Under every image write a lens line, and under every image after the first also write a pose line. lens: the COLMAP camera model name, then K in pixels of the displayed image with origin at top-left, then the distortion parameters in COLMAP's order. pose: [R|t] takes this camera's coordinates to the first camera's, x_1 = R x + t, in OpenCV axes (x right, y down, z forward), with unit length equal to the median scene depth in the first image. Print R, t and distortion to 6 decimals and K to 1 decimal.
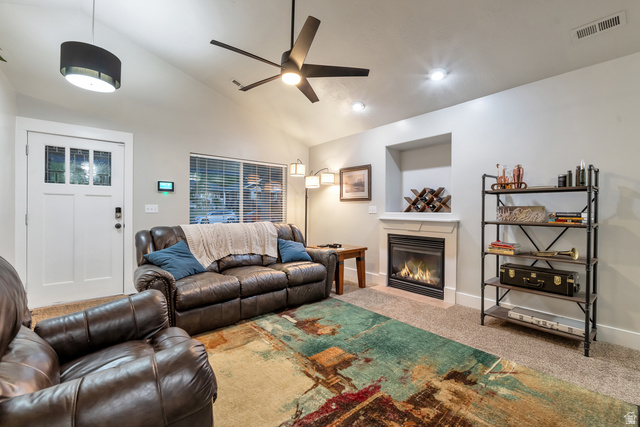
lens RADIAL K [[271.2, 0, 320.0], [0, 271.2, 213.5], [0, 0, 1]] dist [-0.000254, -0.000087]
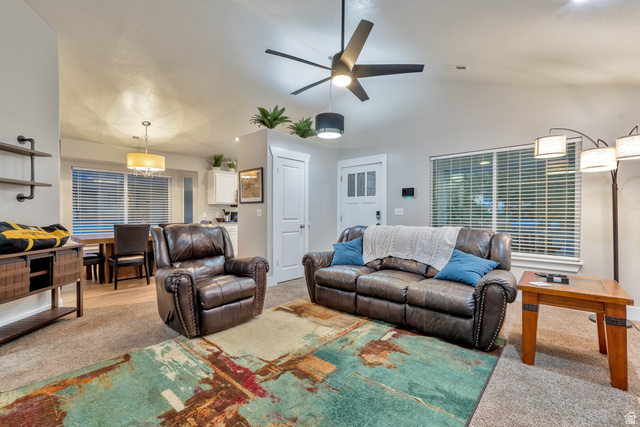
lens RADIAL K [[274.1, 0, 317.5], [0, 274.1, 220.8], [0, 0, 1]] dist [-0.001050, -0.000084]
pose [[0.165754, 0.027868, -0.985773, 0.771605], [-0.009275, 0.999600, 0.026700, -0.010945], [0.986124, 0.004717, 0.165946, 0.660855]]
